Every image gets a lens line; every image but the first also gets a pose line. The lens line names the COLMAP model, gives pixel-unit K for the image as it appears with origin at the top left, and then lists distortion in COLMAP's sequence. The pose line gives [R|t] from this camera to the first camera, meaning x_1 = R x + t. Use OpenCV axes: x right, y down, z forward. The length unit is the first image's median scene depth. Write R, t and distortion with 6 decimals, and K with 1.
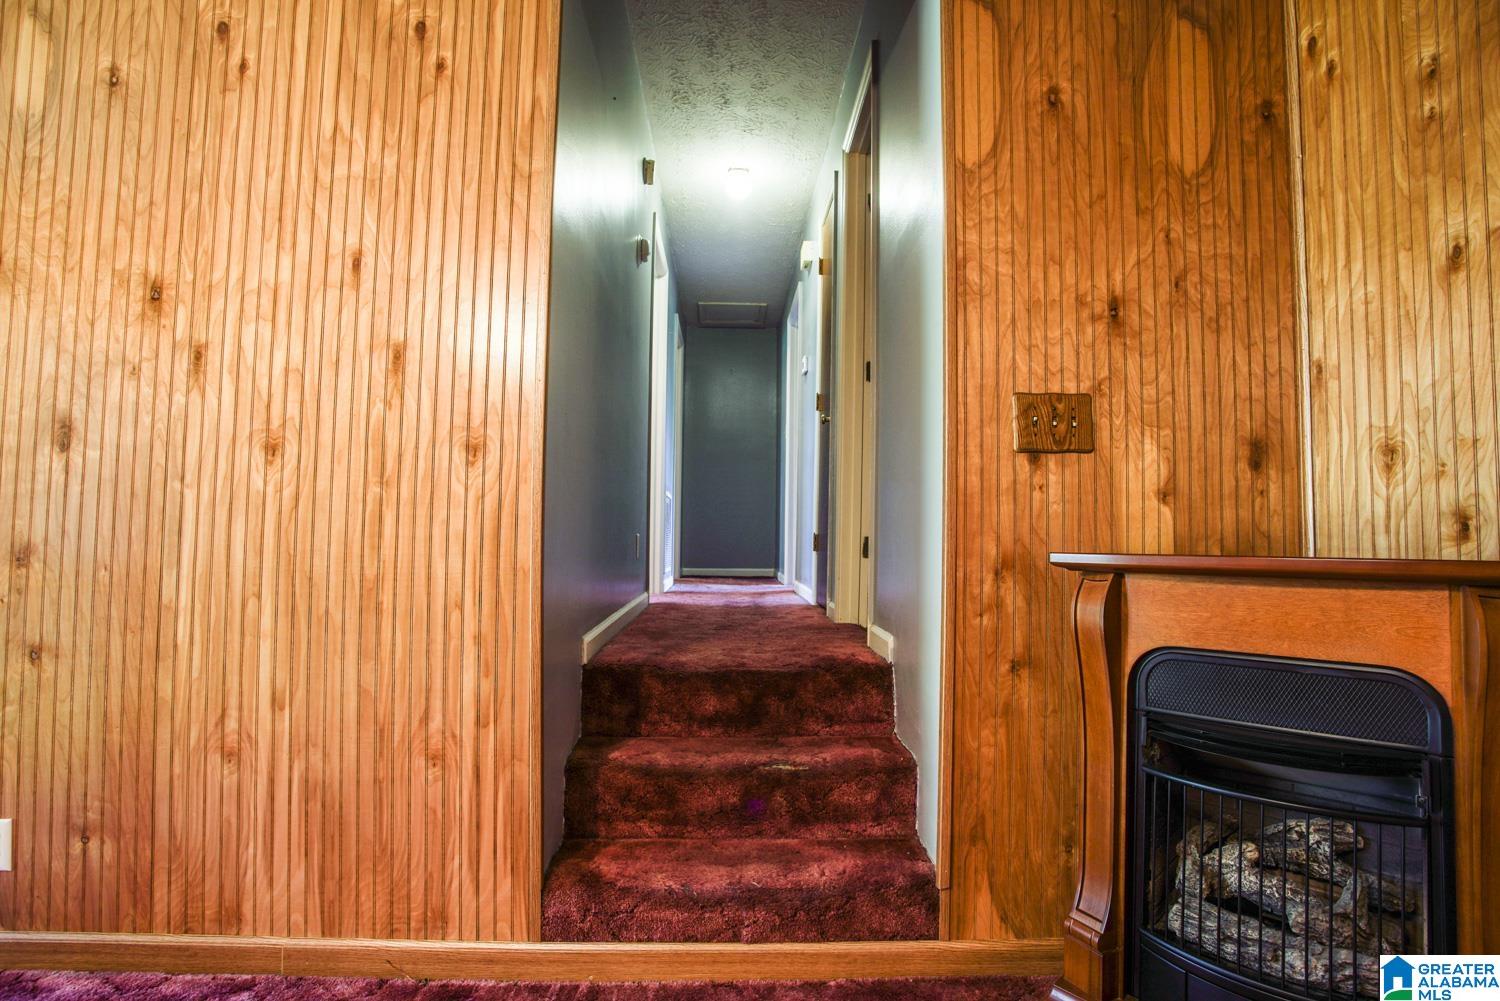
lens RADIAL K [[744.4, 0, 744.5], [0, 744.4, 504.1], [0, 0, 1]] dist [-0.081546, 0.035379]
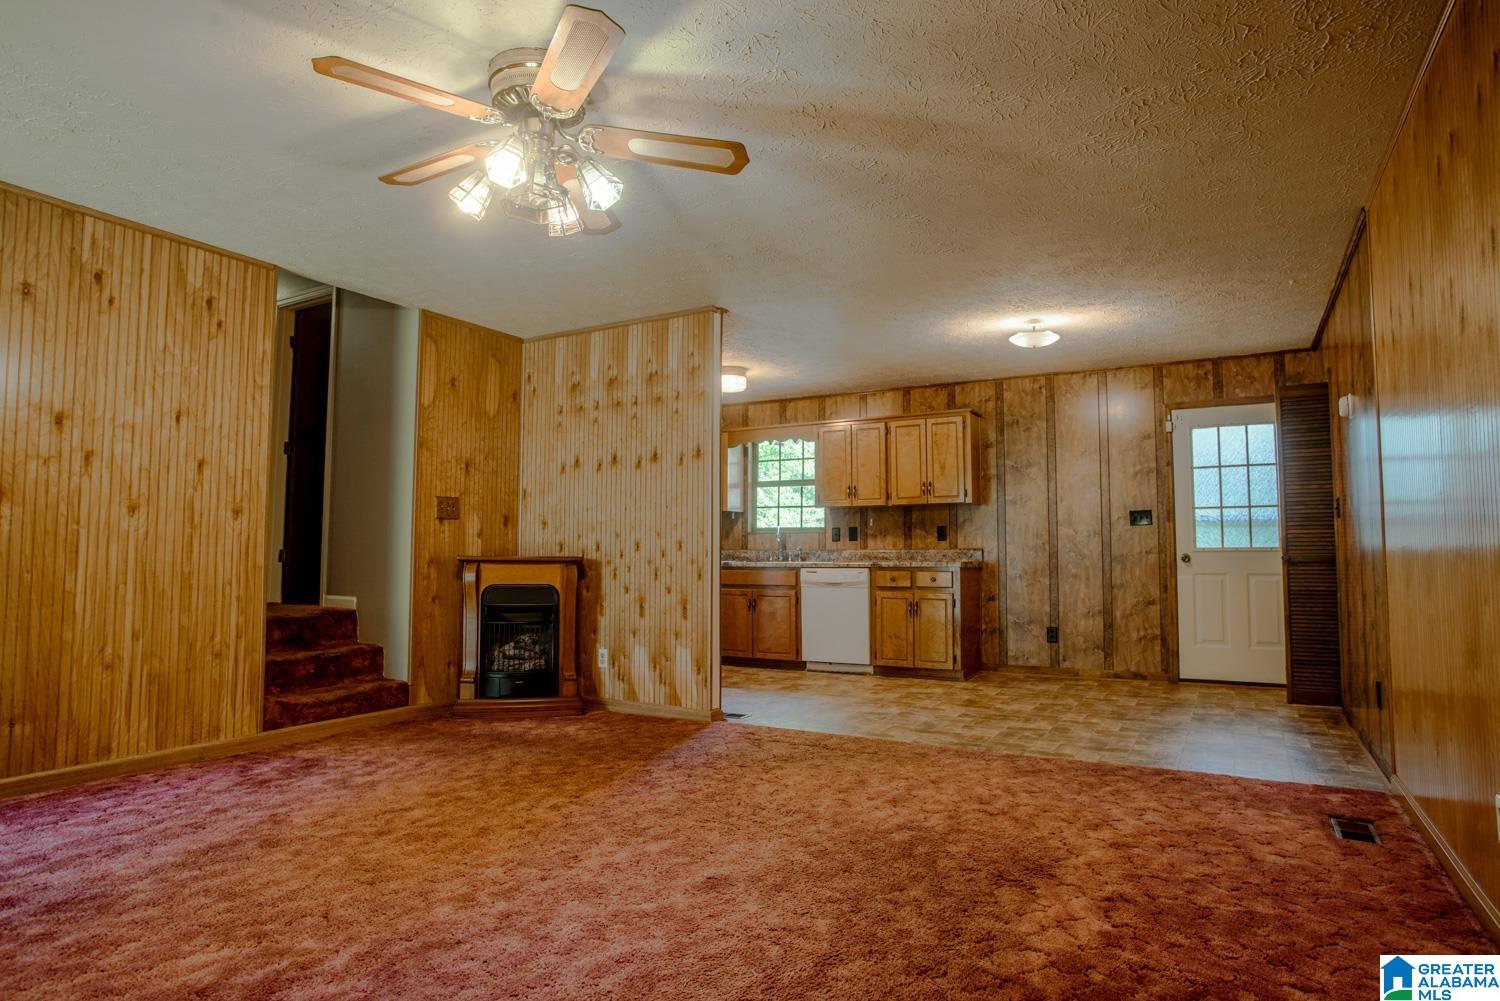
lens RADIAL K [[908.9, 0, 779.9], [0, 908.9, 496.9], [0, 0, 1]] dist [-0.001575, 0.001384]
pose [[0.486014, 0.044494, 0.872818, -1.957723], [-0.035255, 0.998888, -0.031290, -0.093331], [-0.873240, -0.015564, 0.487042, -1.739242]]
